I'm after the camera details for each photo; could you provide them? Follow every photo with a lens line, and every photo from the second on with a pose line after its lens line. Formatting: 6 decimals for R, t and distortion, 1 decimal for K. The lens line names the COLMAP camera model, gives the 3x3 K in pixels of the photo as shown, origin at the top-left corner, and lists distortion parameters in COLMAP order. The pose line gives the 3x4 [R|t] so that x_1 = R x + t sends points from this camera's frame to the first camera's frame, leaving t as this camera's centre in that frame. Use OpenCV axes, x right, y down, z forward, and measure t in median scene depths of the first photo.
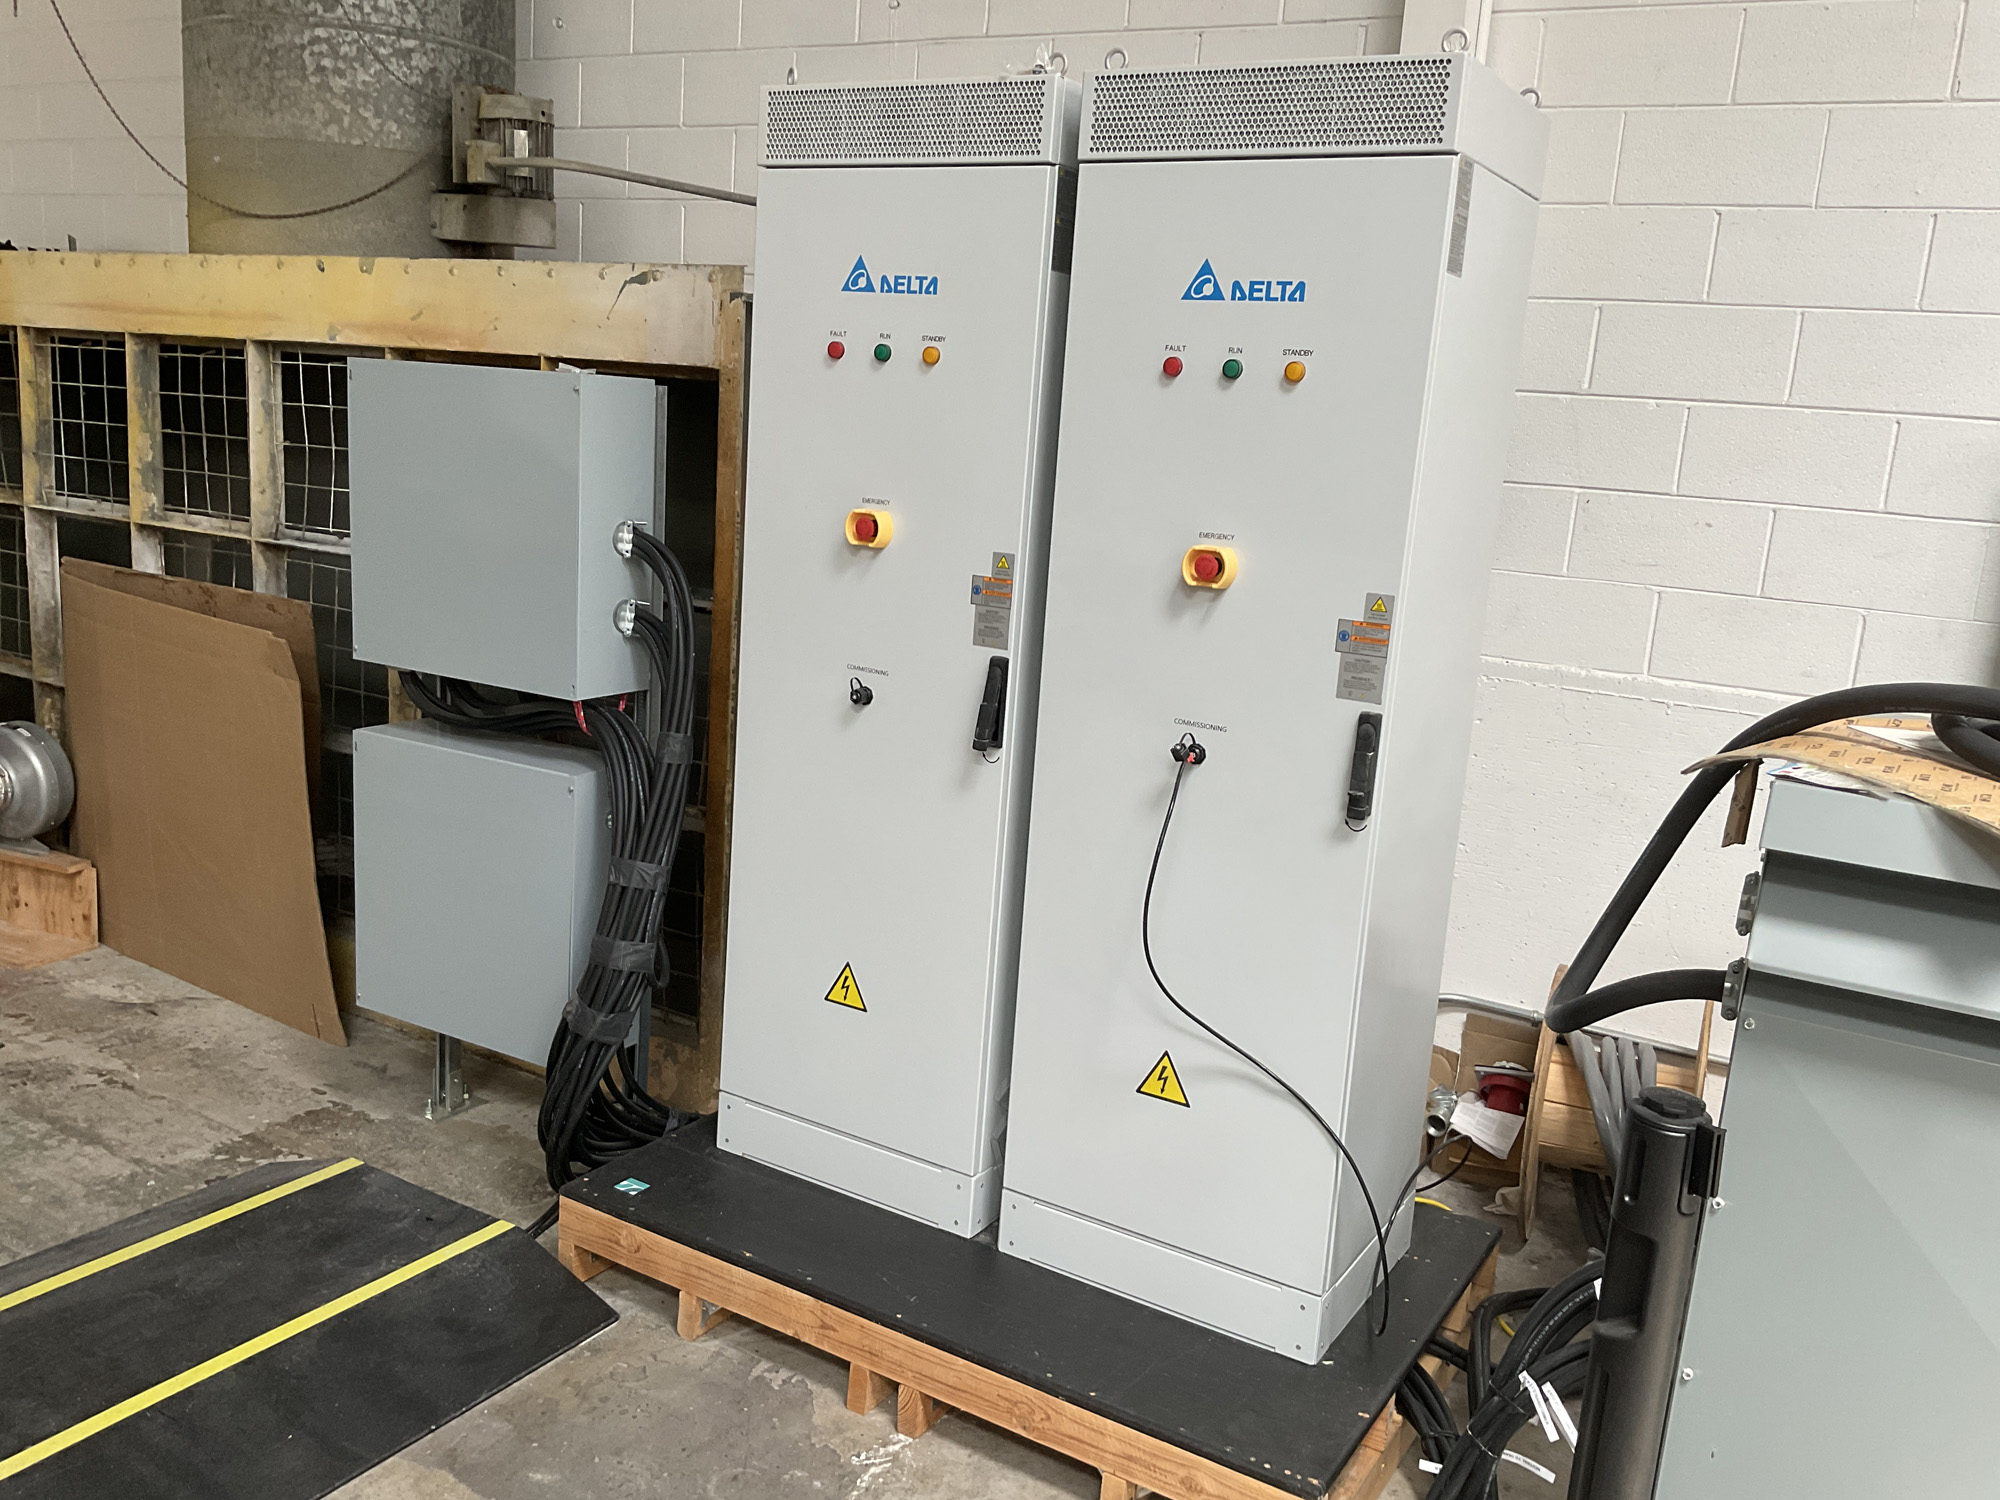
lens RADIAL K [[1662.4, 0, 1005.2], [0, 1662.4, 743.8], [0, 0, 1]] dist [0.069384, -0.108194]
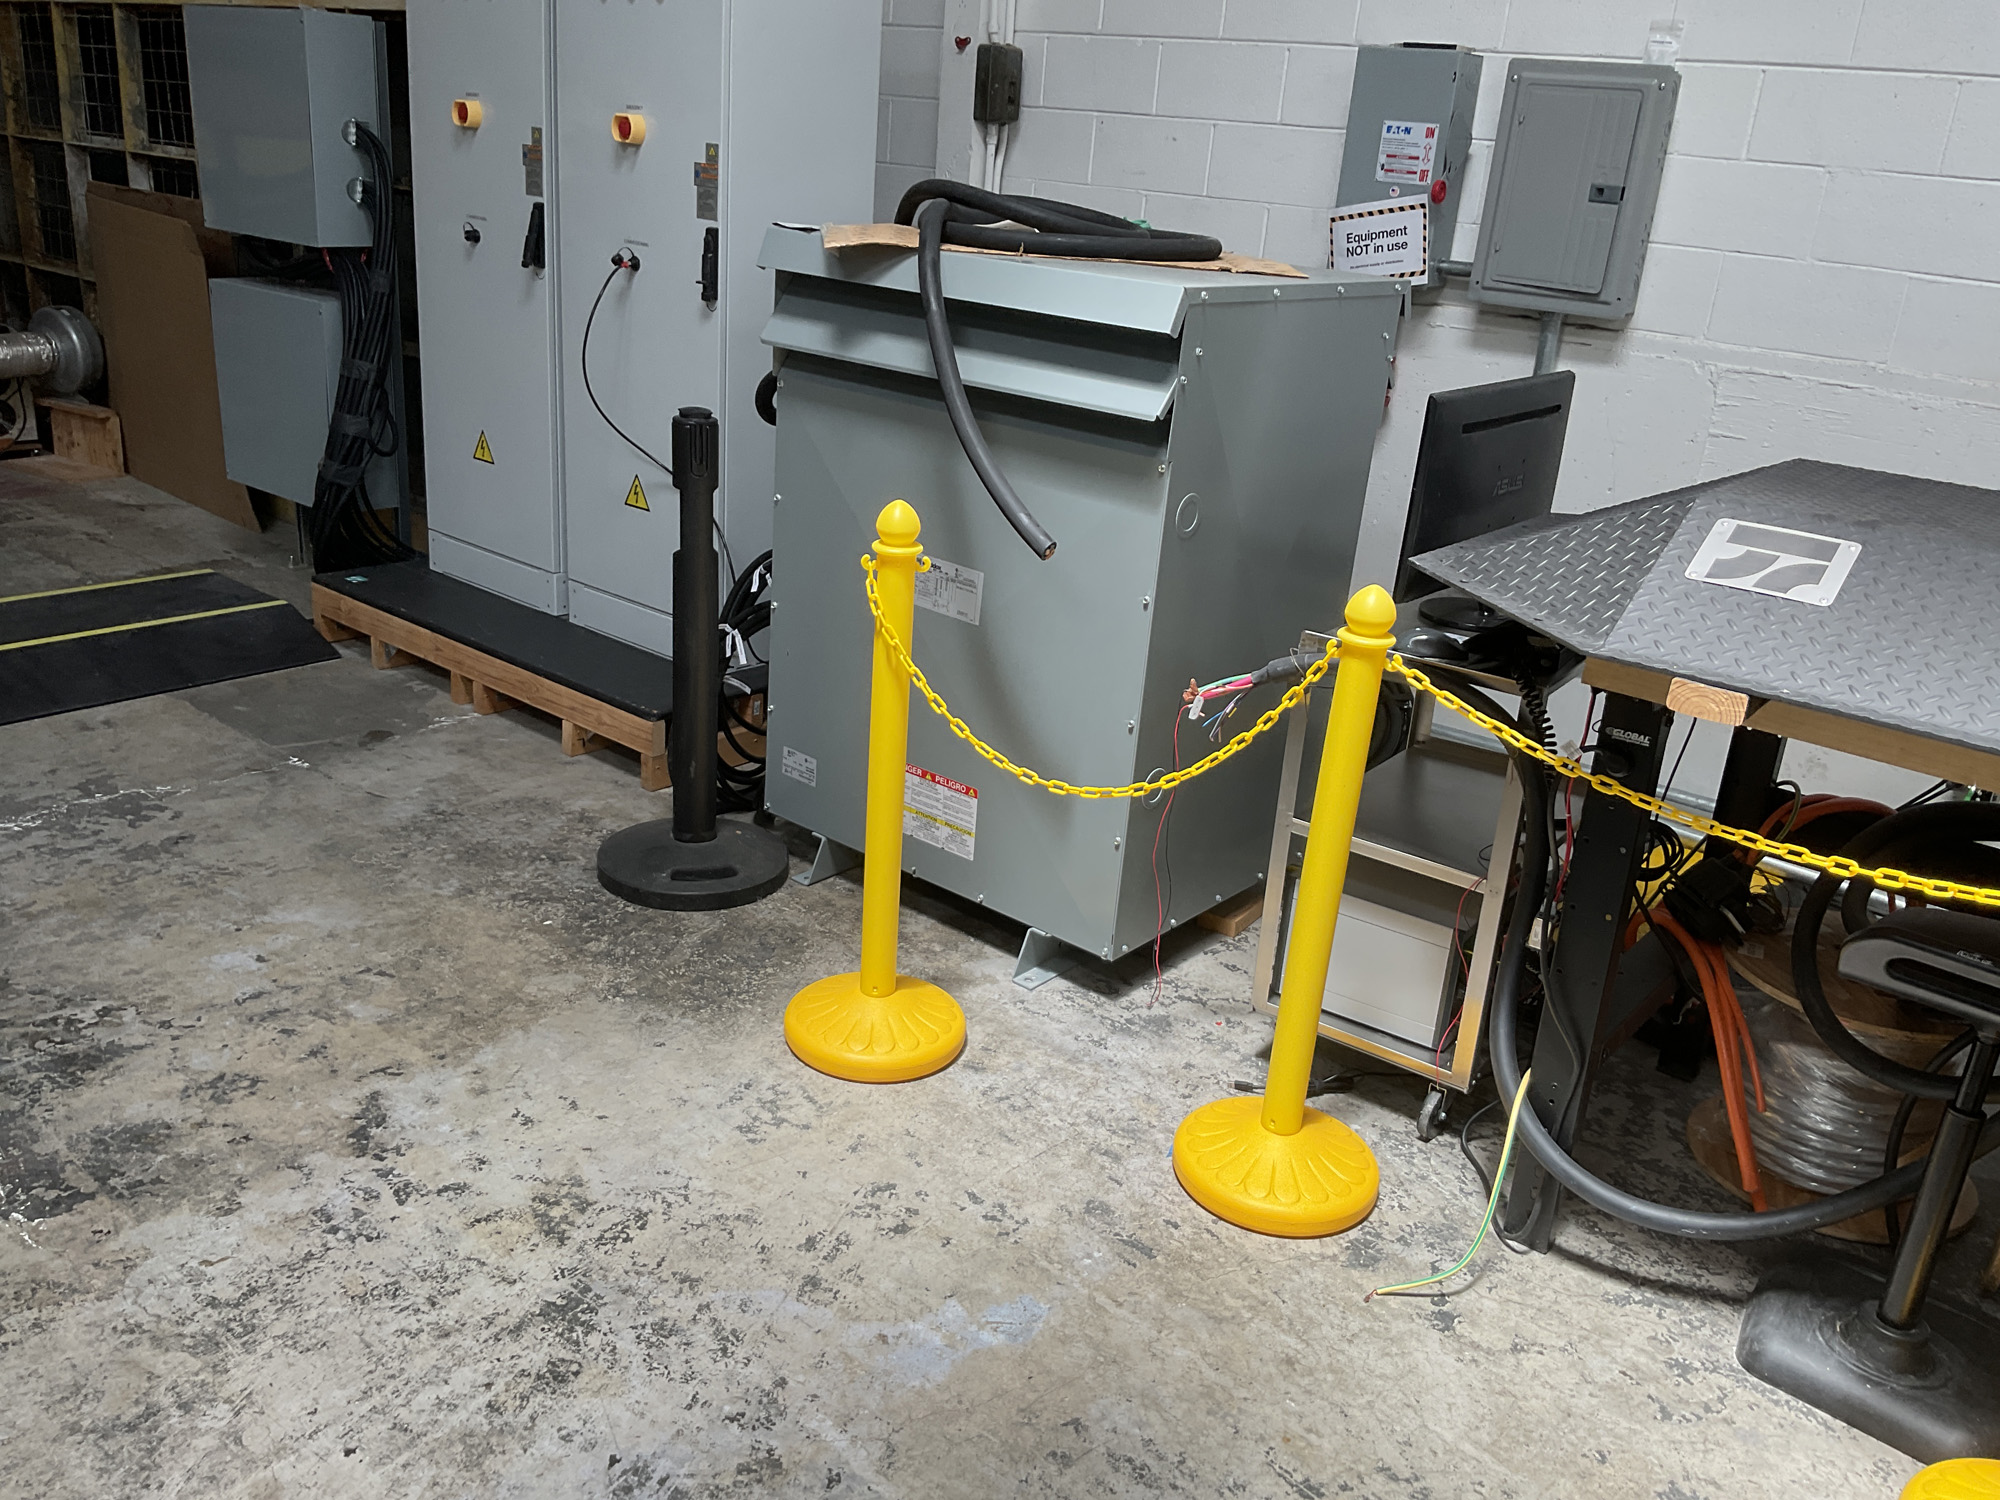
lens RADIAL K [[1662.4, 0, 1012.1], [0, 1662.4, 750.2], [0, 0, 1]] dist [0.069384, -0.108194]
pose [[0.988877, 0.056250, -0.137689, 0.548960], [-0.035486, 0.988221, 0.148861, 0.162935], [0.144440, -0.142319, 0.979225, -0.394309]]
